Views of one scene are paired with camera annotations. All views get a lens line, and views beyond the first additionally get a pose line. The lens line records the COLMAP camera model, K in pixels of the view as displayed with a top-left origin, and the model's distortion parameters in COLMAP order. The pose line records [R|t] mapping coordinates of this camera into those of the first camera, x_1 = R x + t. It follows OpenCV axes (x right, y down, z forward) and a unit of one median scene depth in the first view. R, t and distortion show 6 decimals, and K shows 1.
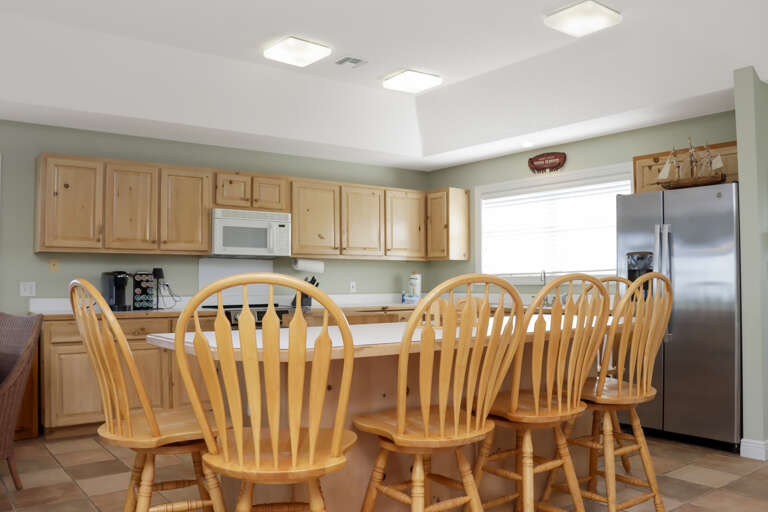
lens RADIAL K [[649.7, 0, 373.0], [0, 649.7, 253.2], [0, 0, 1]] dist [-0.091685, 0.012248]
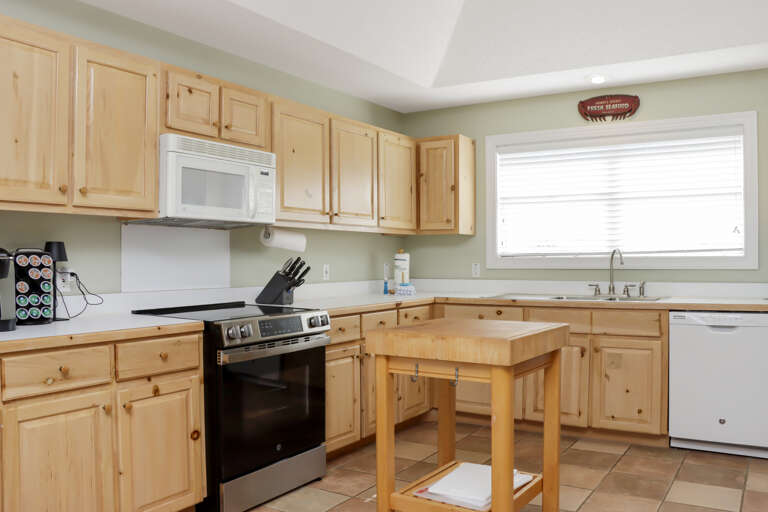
lens RADIAL K [[649.7, 0, 373.0], [0, 649.7, 253.2], [0, 0, 1]] dist [-0.091685, 0.012248]
pose [[0.927235, 0.003256, 0.374465, -0.268530], [-0.016243, 0.999371, 0.031529, 0.011508], [-0.374127, -0.035317, 0.926705, 0.399495]]
